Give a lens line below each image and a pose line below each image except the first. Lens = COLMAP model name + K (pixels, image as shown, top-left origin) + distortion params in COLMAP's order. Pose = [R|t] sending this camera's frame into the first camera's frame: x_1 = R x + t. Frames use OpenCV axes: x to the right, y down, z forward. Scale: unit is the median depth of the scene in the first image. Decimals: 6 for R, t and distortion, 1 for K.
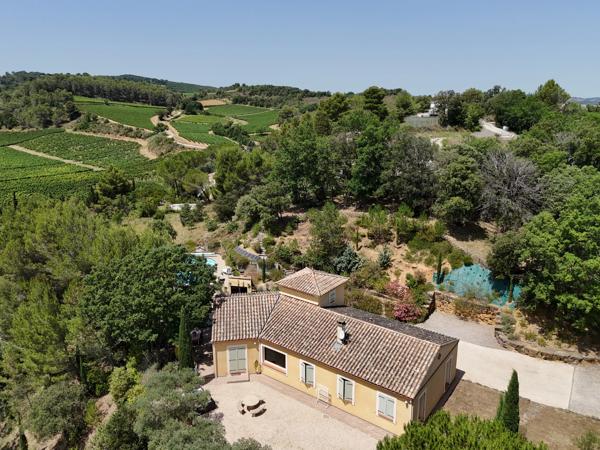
lens RADIAL K [[439.1, 0, 300.0], [0, 439.1, 225.0], [0, 0, 1]] dist [0.076523, -0.072449]
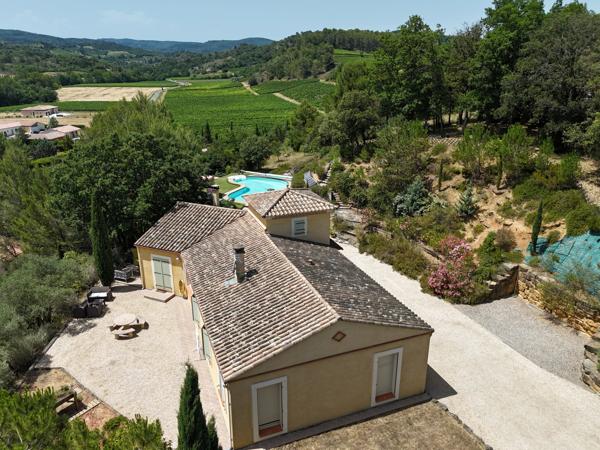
lens RADIAL K [[439.1, 0, 300.0], [0, 439.1, 225.0], [0, 0, 1]] dist [0.076523, -0.072449]
pose [[0.848776, 0.177879, -0.497934, 0.317456], [-0.132655, 0.983233, 0.125121, 0.055201], [0.511842, -0.040147, 0.858141, 0.300316]]
